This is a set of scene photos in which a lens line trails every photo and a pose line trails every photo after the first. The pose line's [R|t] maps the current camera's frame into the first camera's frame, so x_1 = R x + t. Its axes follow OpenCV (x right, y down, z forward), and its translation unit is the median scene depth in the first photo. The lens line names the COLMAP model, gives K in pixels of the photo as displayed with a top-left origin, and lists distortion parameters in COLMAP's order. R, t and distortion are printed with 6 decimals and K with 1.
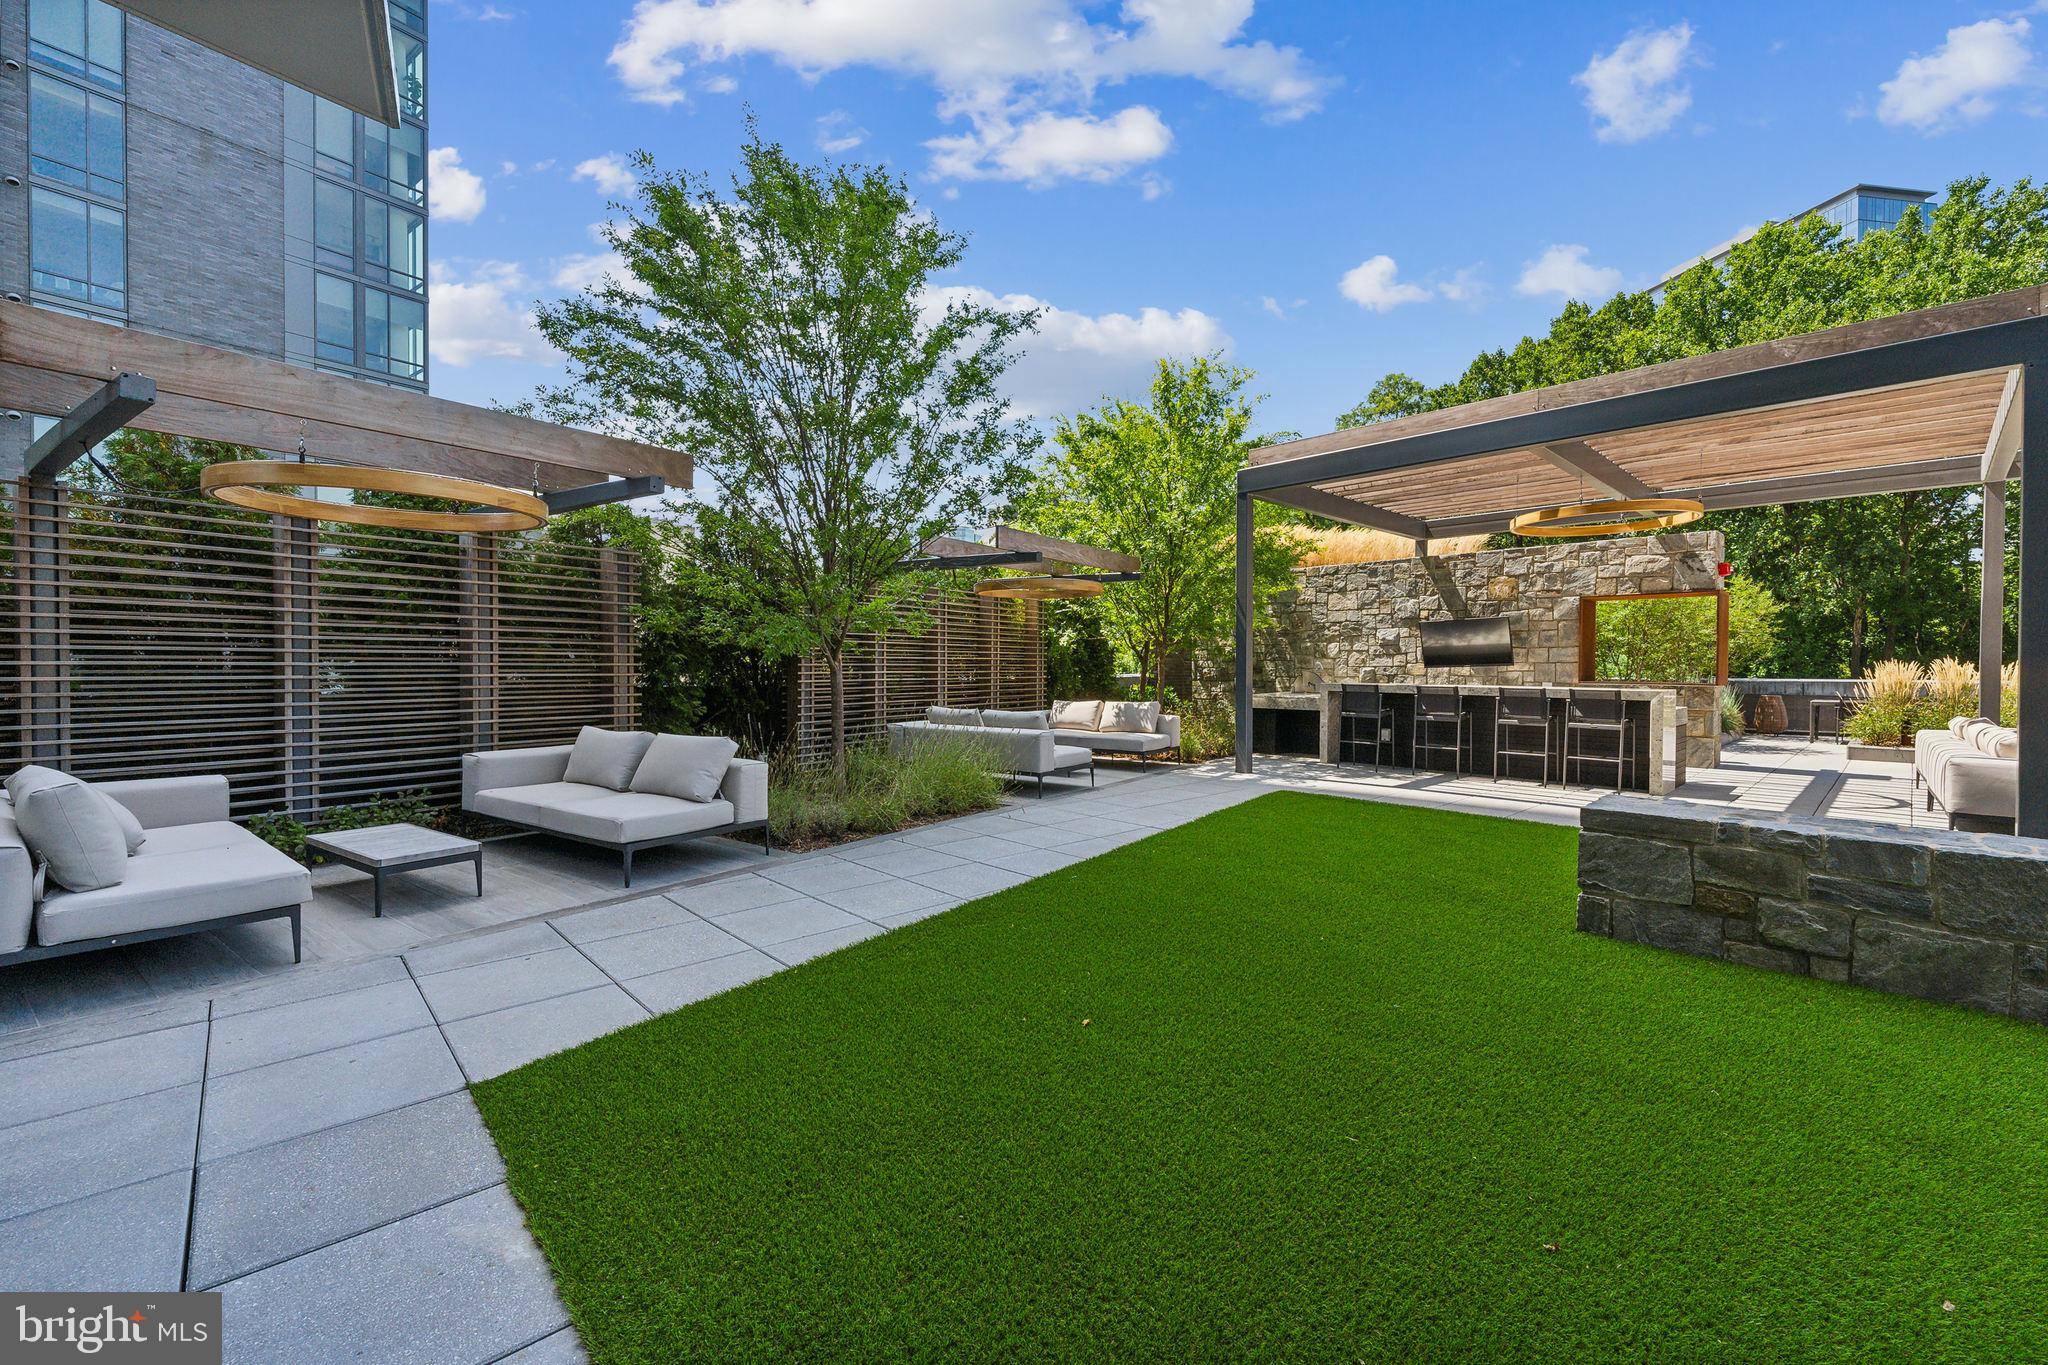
lens RADIAL K [[834.0, 0, 1019.8], [0, 834.0, 675.5], [0, 0, 1]] dist [-0.000499, 0.000299]
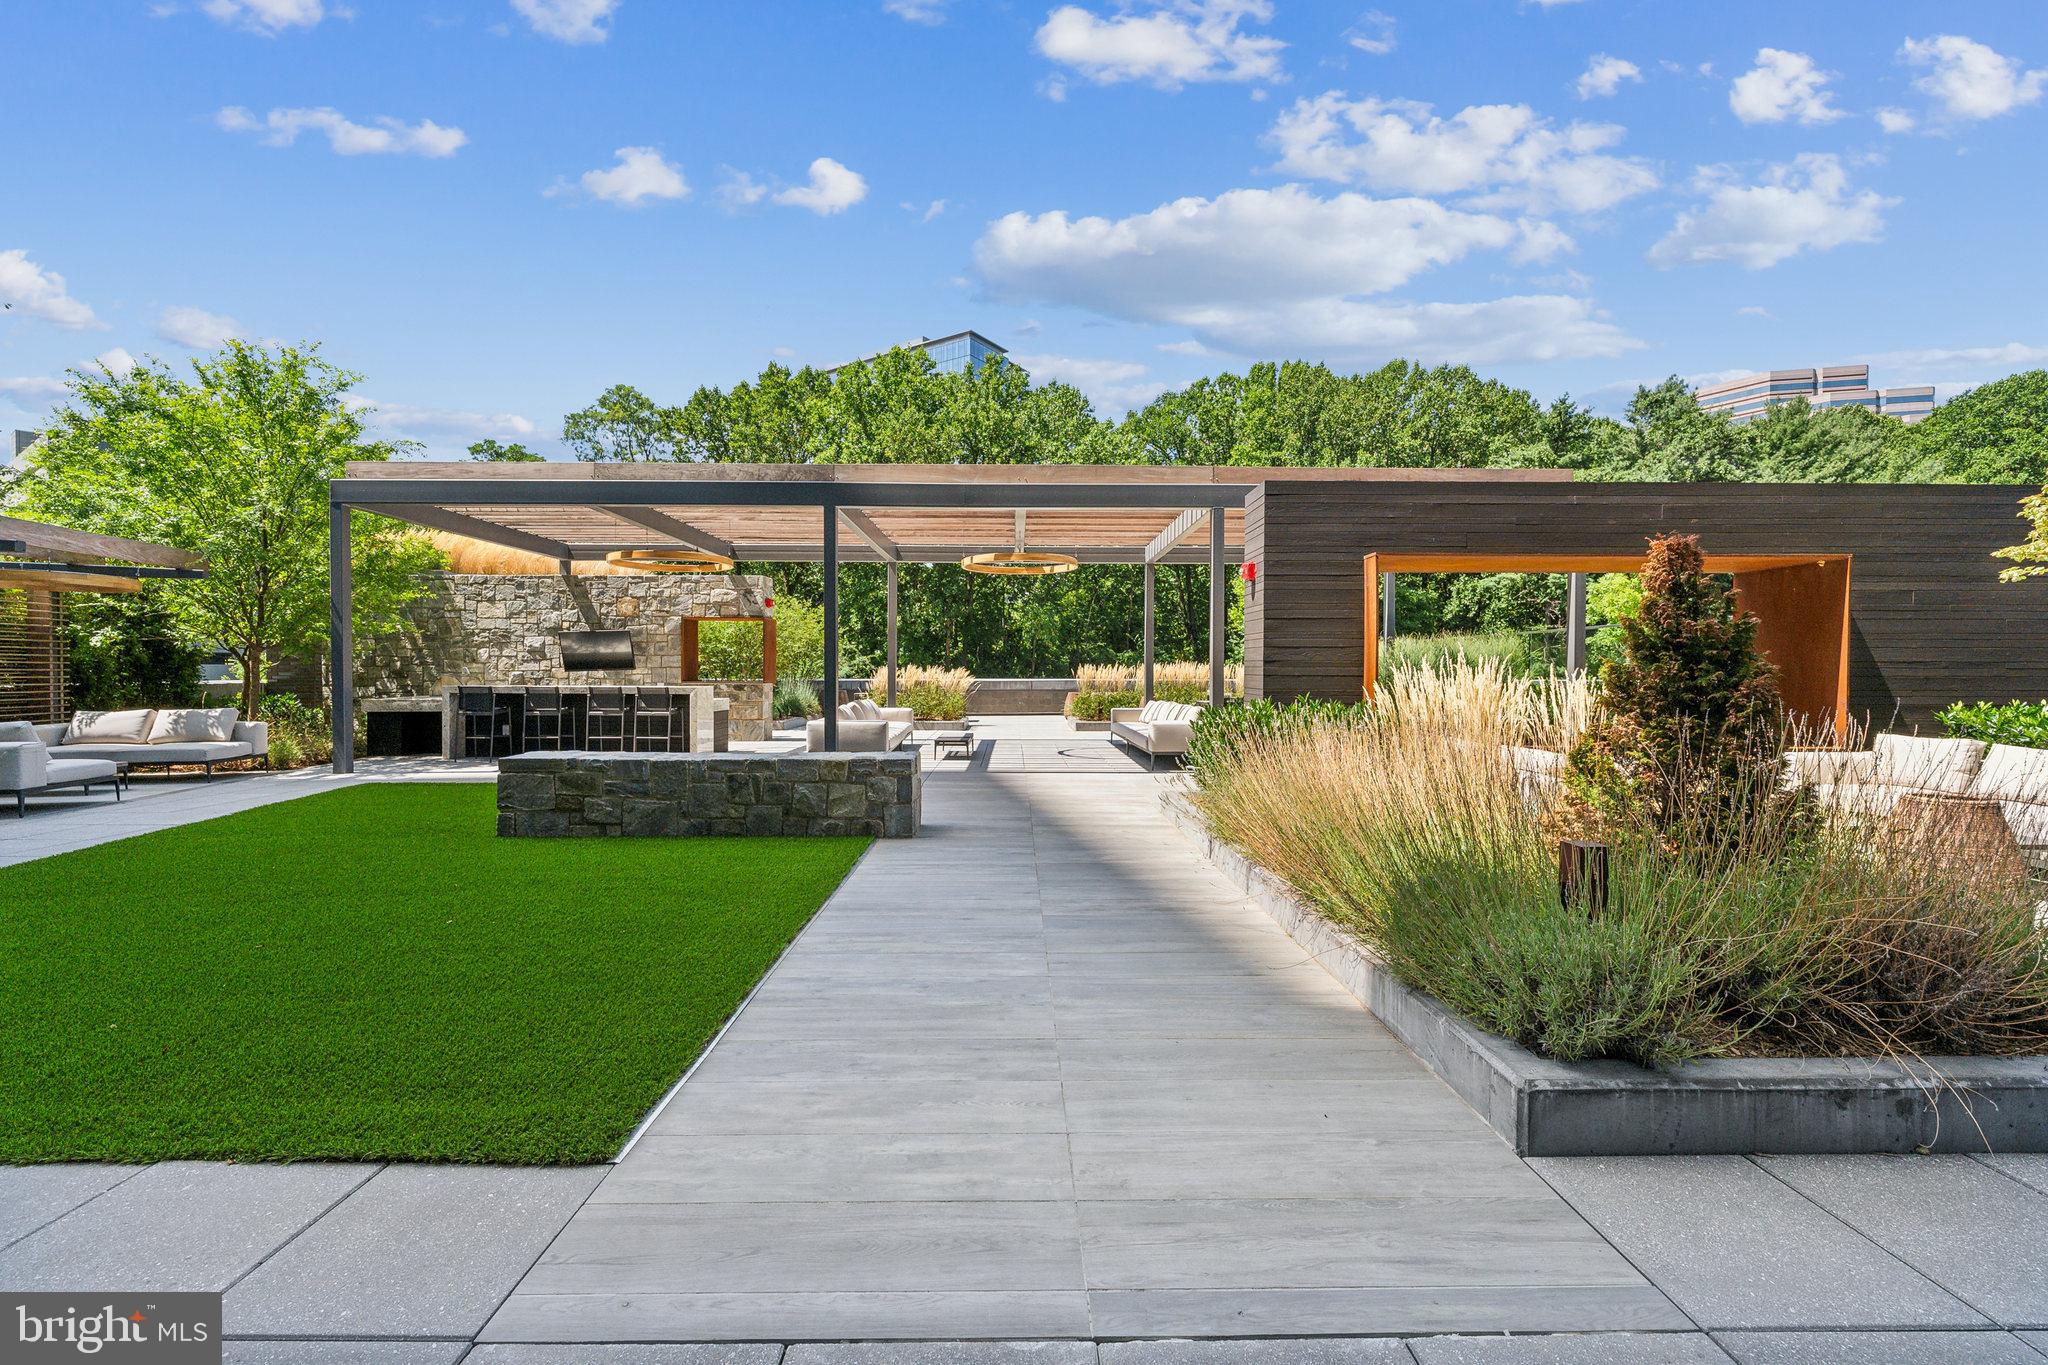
lens RADIAL K [[834.0, 0, 1024.9], [0, 834.0, 689.0], [0, 0, 1]] dist [-0.000499, 0.000299]
pose [[0.668041, -0.017958, 0.743908, 0.051715], [0.009902, 0.999835, 0.015244, 0.003587], [-0.744059, -0.002817, 0.668108, -0.252288]]
